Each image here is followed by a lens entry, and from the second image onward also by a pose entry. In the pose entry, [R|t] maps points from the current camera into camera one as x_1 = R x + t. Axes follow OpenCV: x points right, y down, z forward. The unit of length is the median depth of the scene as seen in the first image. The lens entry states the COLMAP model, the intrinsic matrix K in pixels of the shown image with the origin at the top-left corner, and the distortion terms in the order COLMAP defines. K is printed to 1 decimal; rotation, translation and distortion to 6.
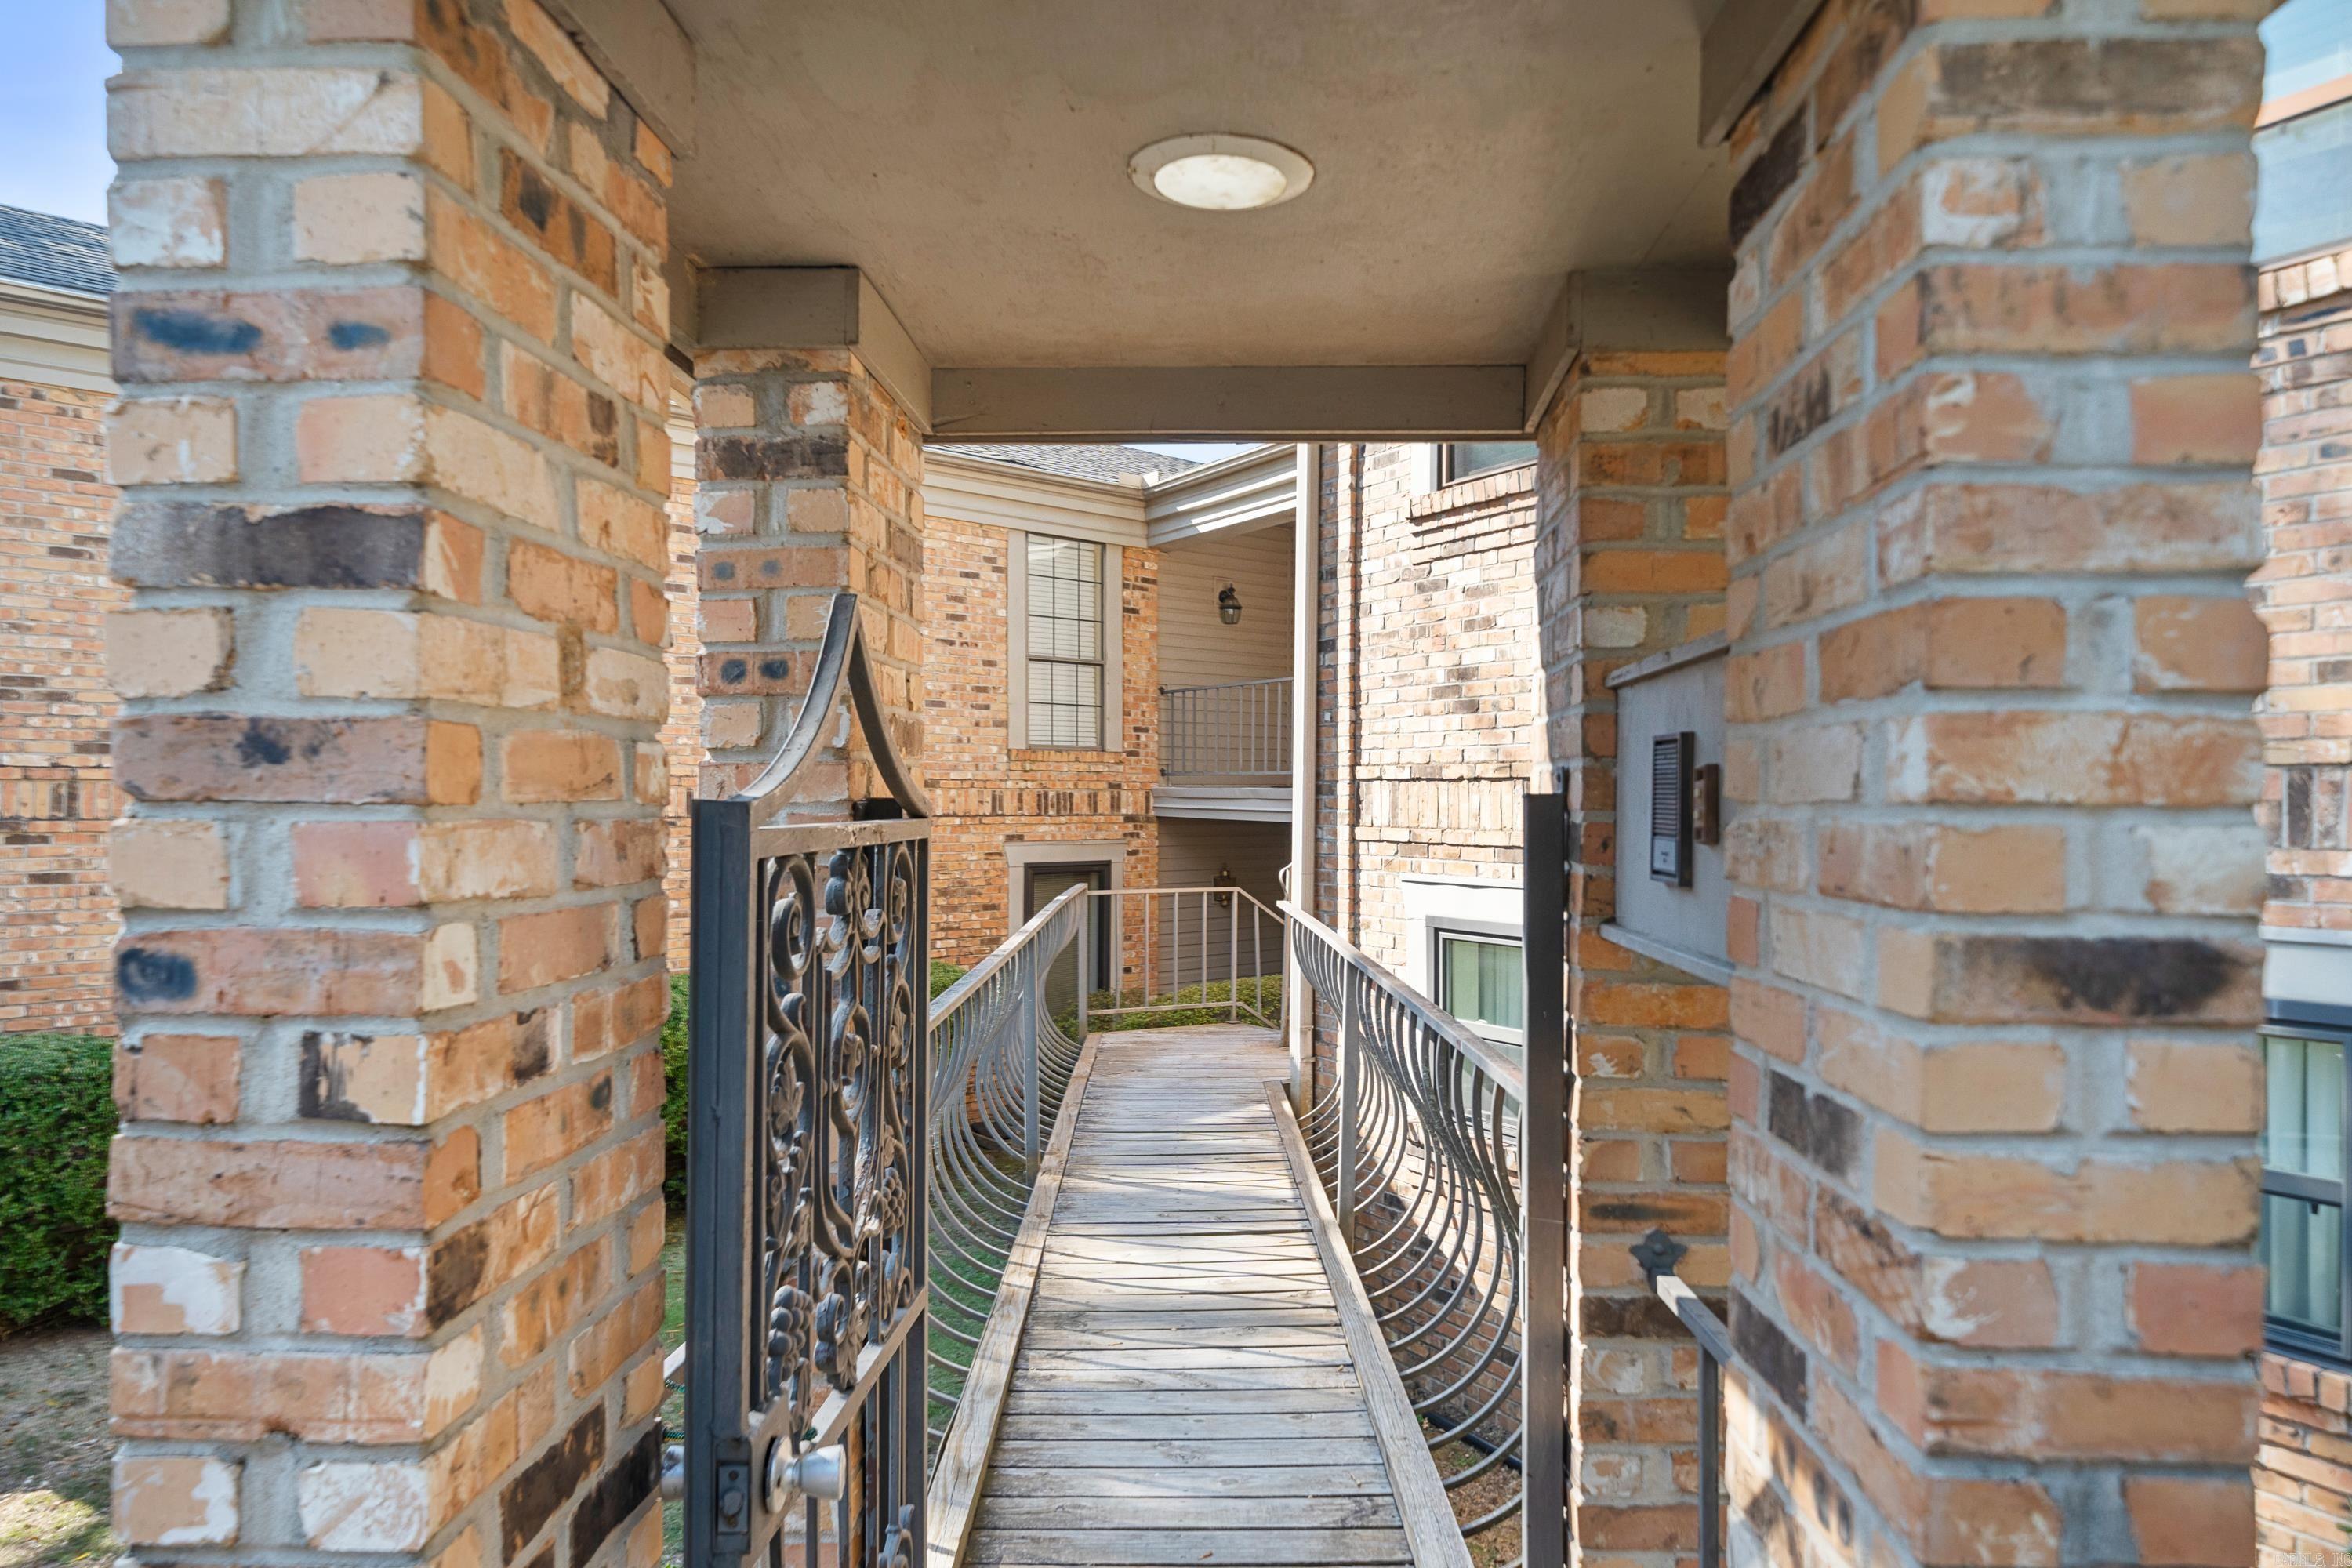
lens RADIAL K [[1619.4, 0, 1168.1], [0, 1619.4, 829.6], [0, 0, 1]] dist [0.001529, 0.000167]
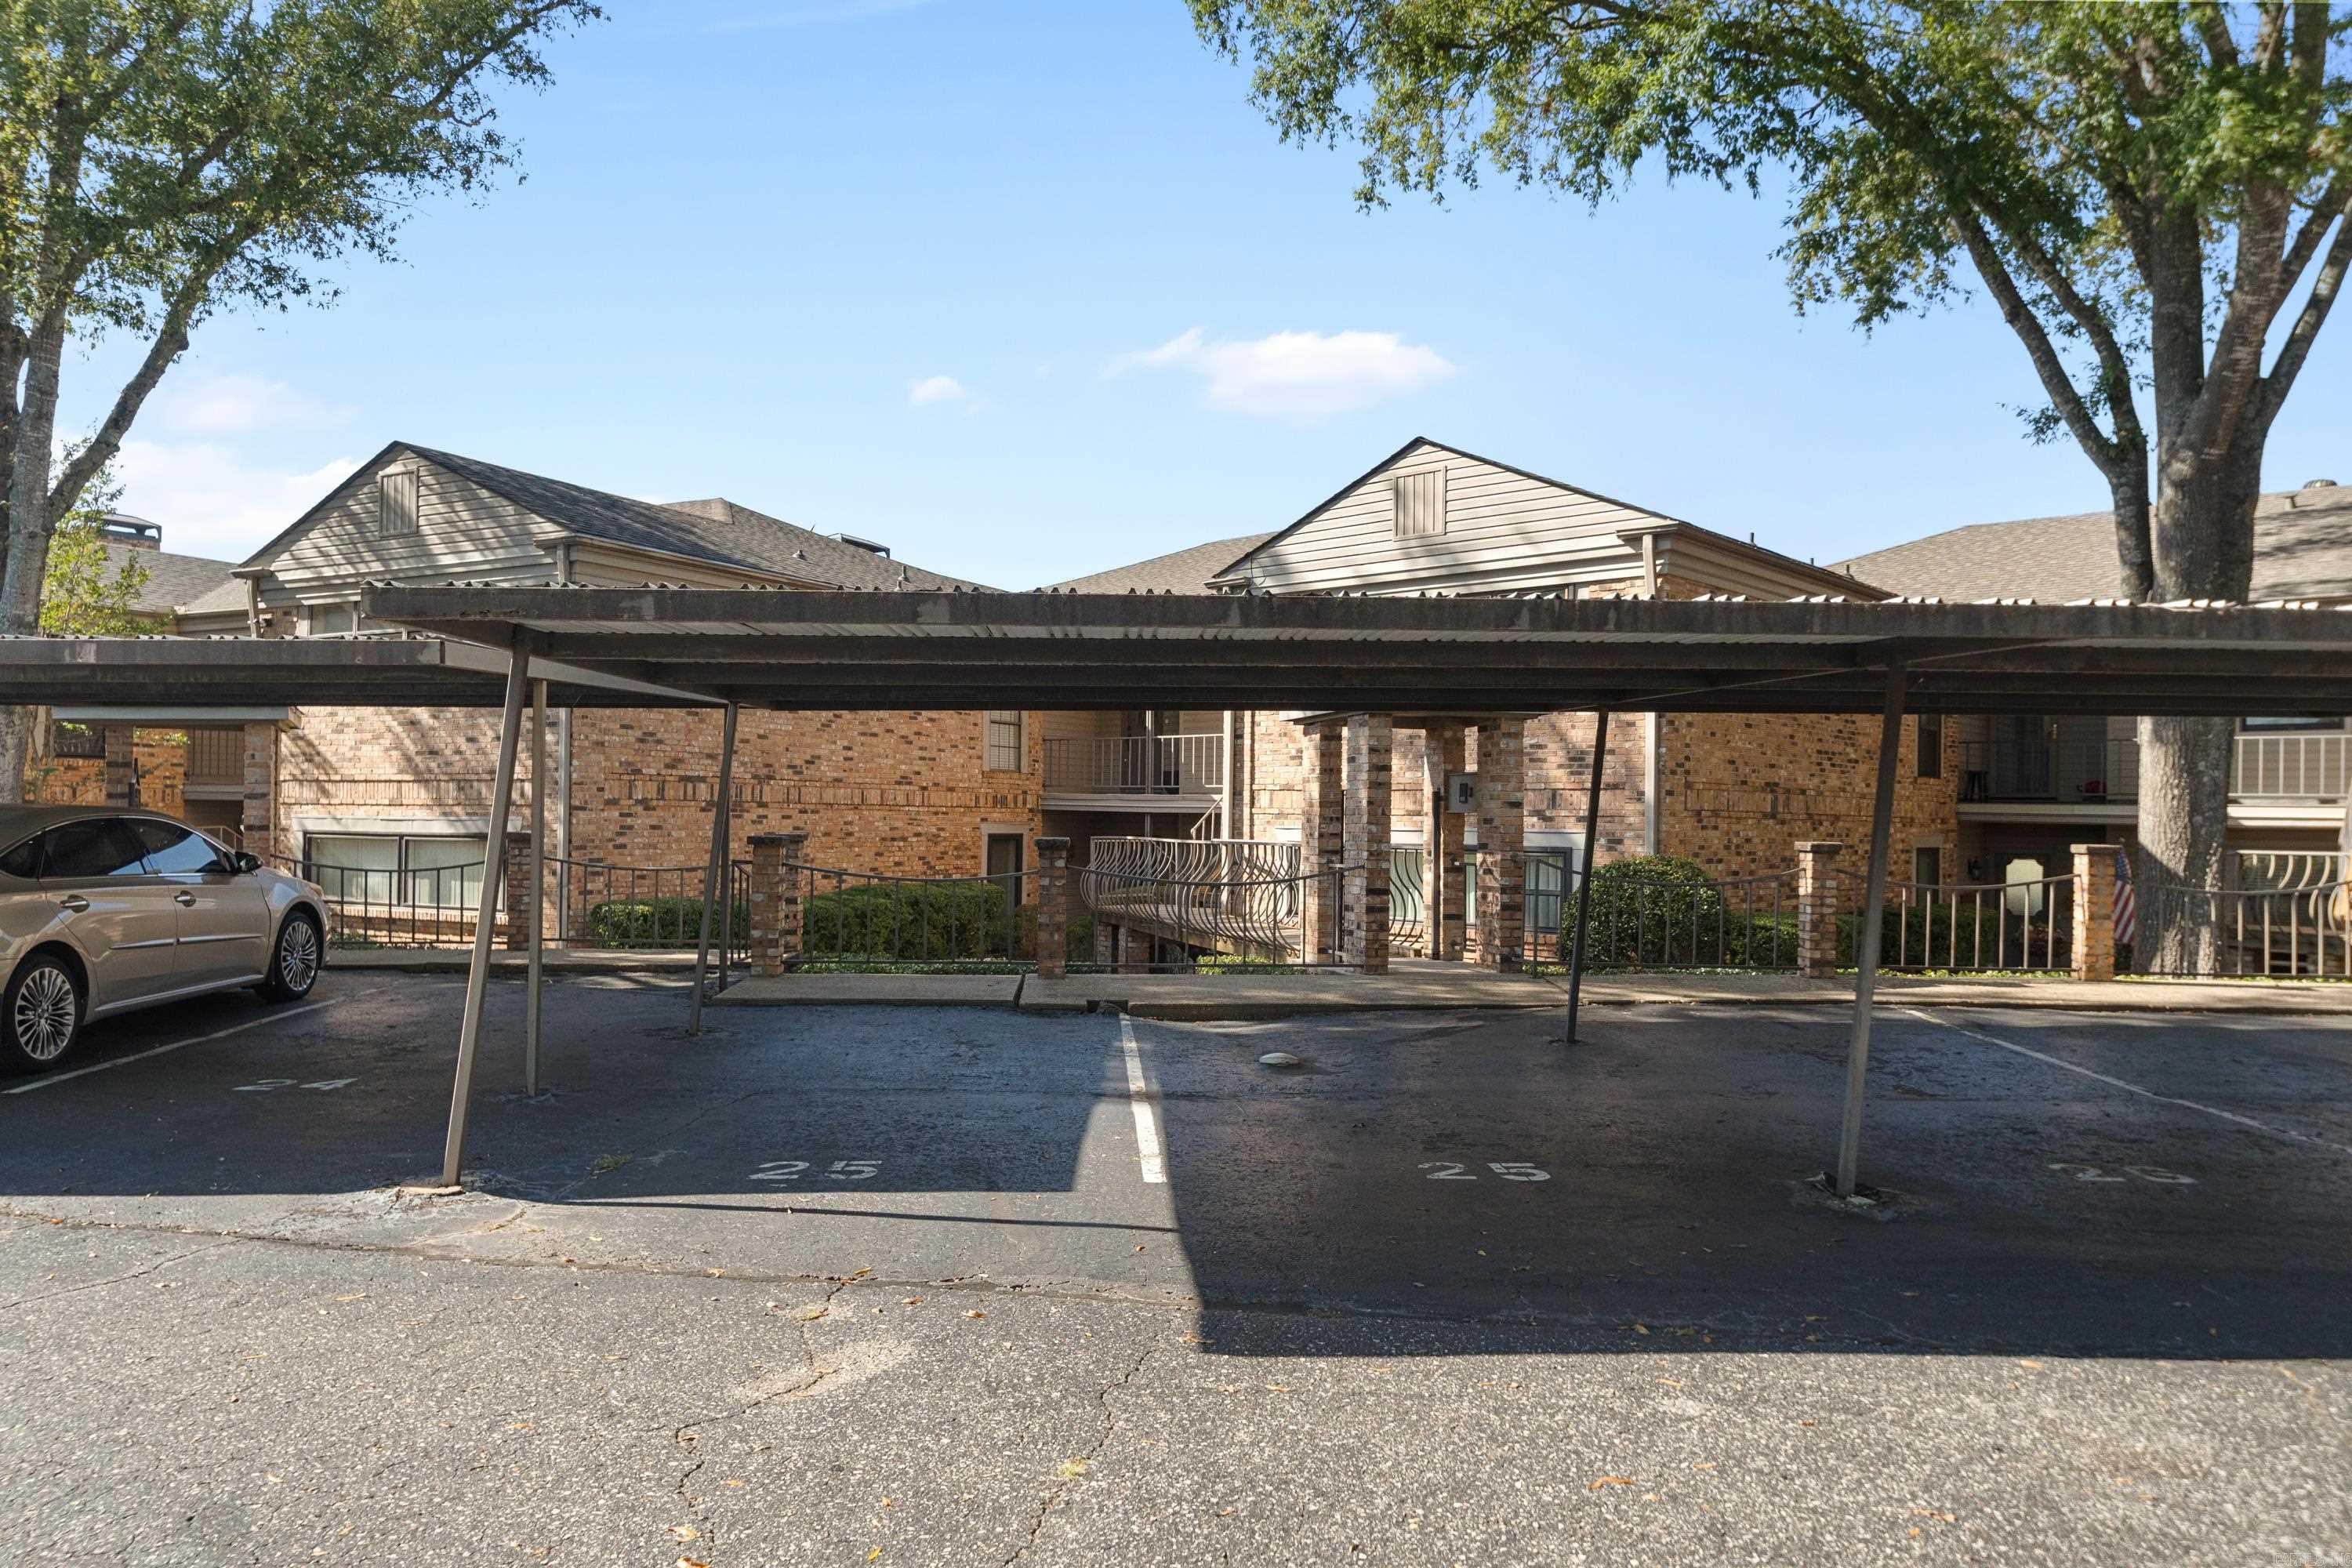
lens RADIAL K [[1619.4, 0, 1168.1], [0, 1619.4, 829.6], [0, 0, 1]] dist [0.001529, 0.000167]
pose [[0.950341, 0.007513, 0.311120, -0.704486], [-0.004628, 0.999939, -0.010011, 0.050733], [-0.311177, 0.008074, 0.950318, -1.213054]]
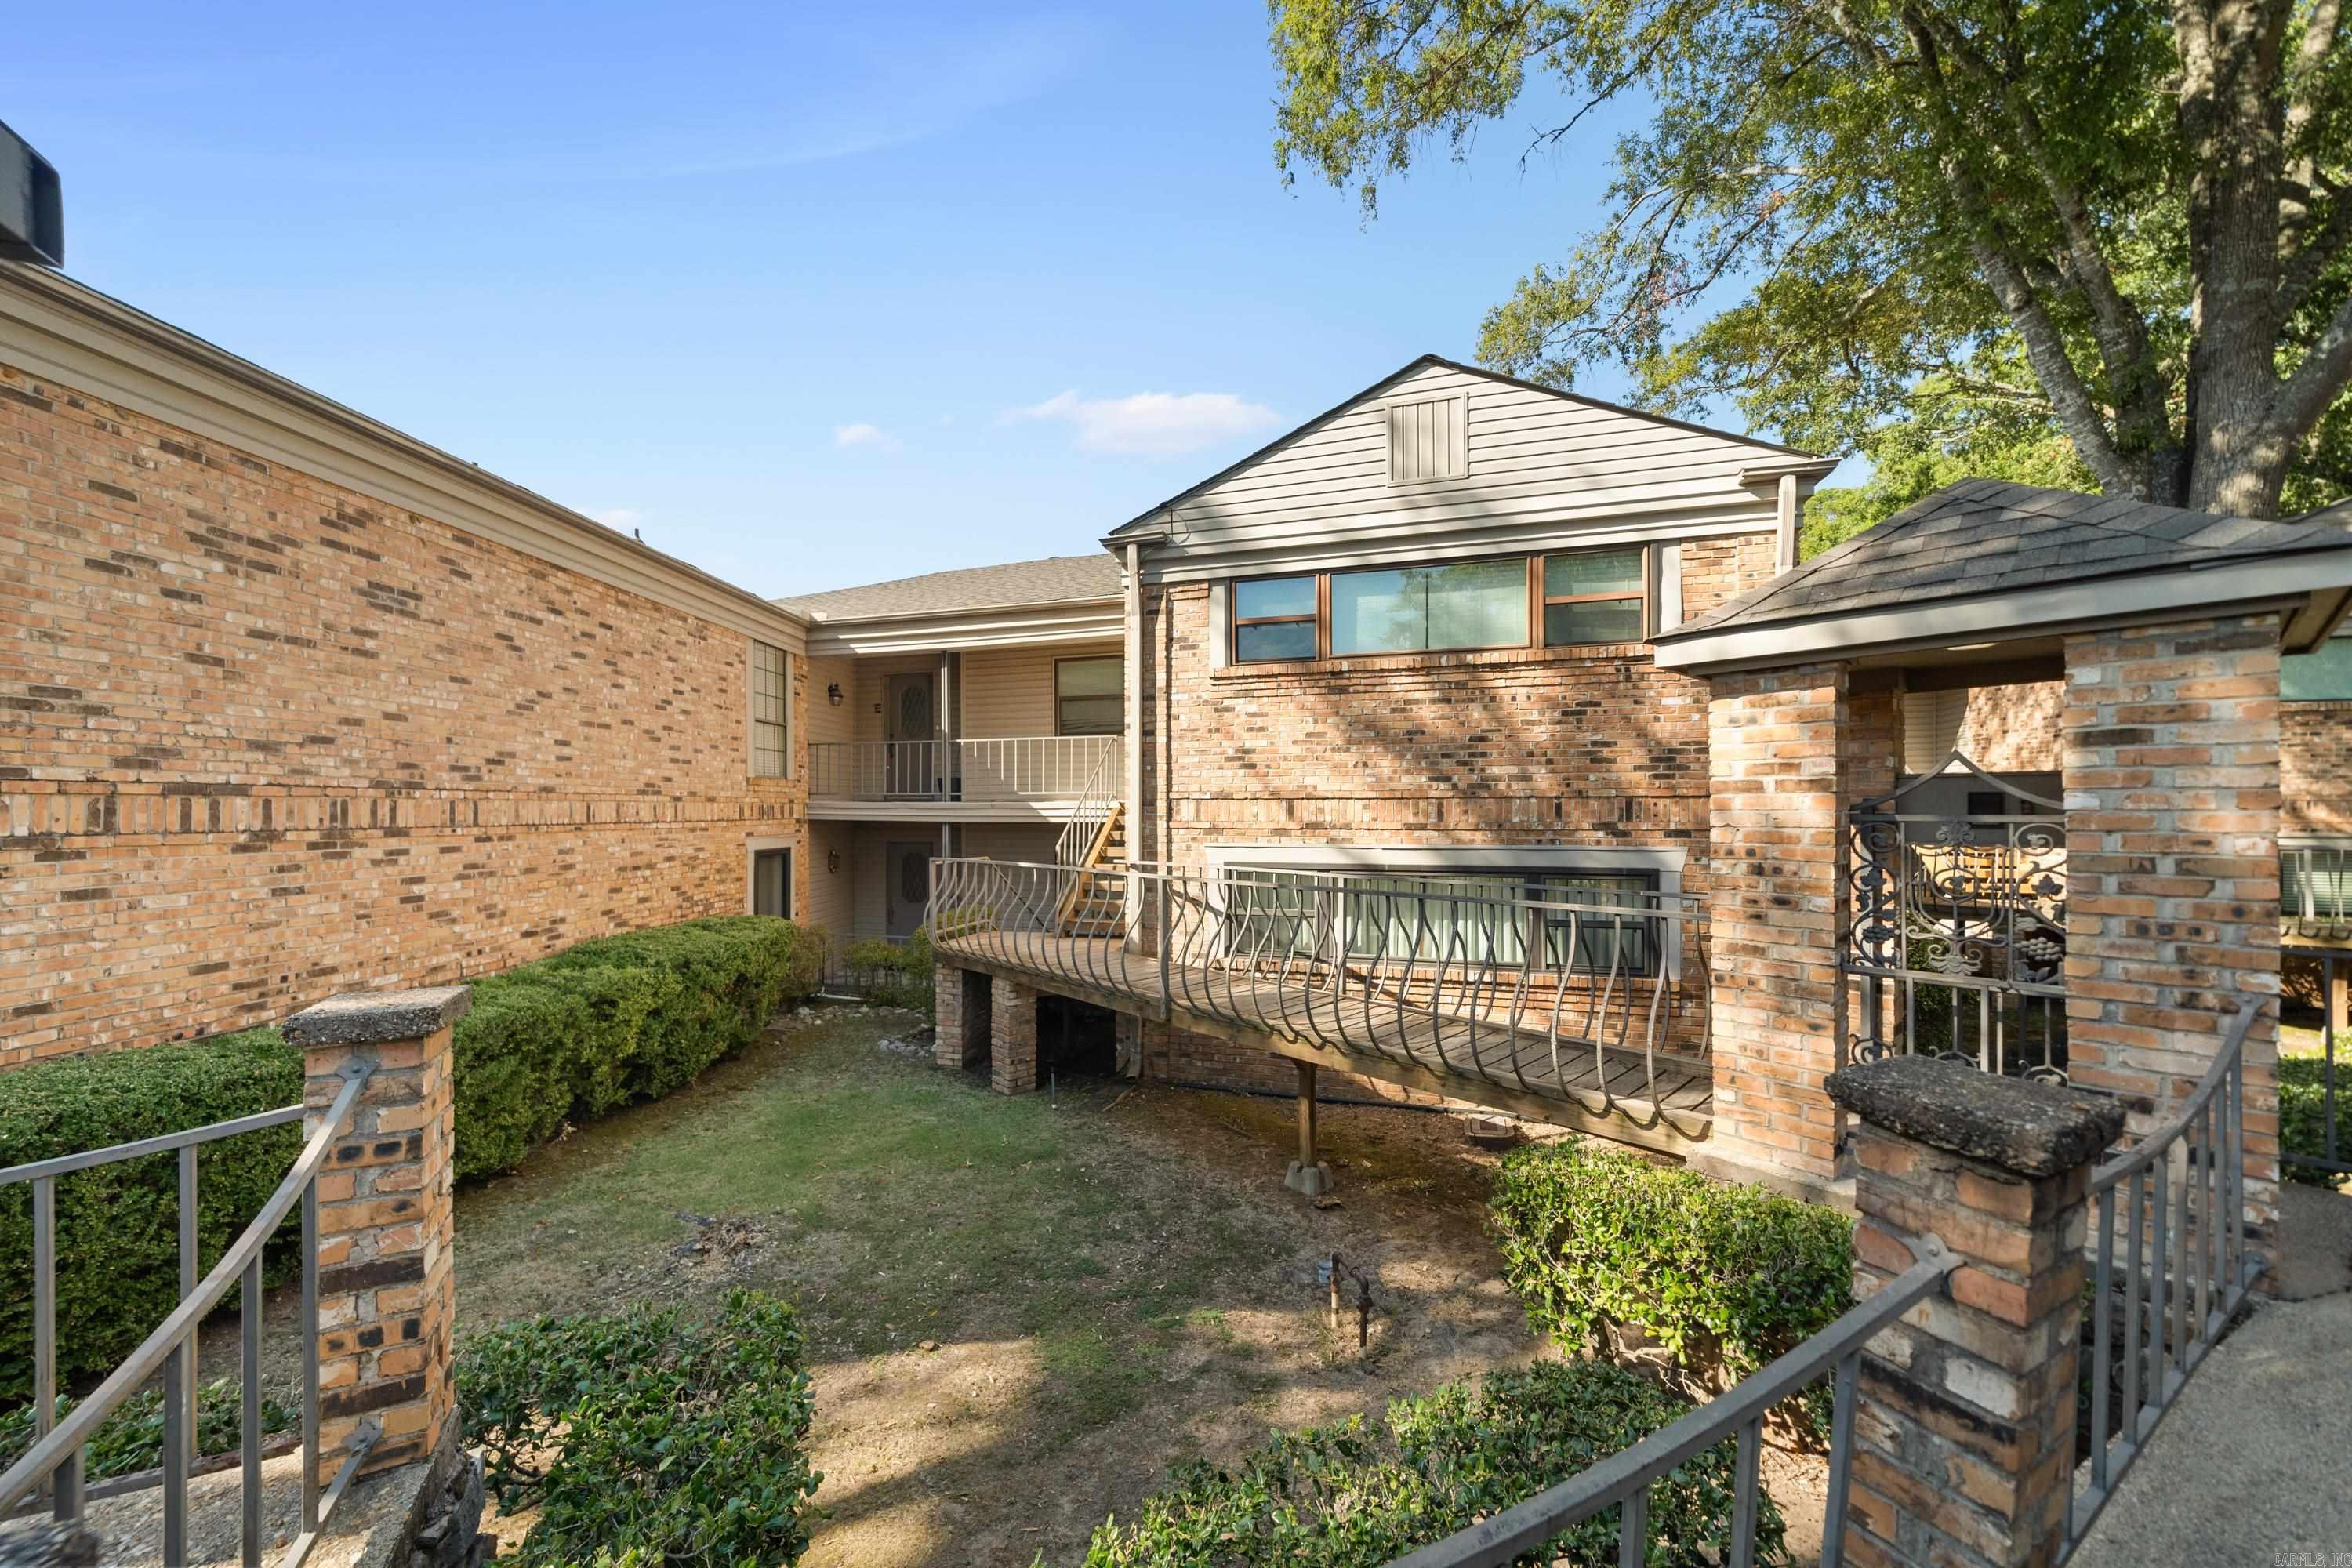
lens RADIAL K [[870.9, 0, 1169.4], [0, 870.9, 811.3], [0, 0, 1]] dist [-0.002442, -0.000350]
pose [[0.730967, -0.006592, 0.682380, -0.561516], [0.016603, 0.999829, -0.008126, -0.005163], [-0.682210, 0.017269, 0.730952, 0.164991]]
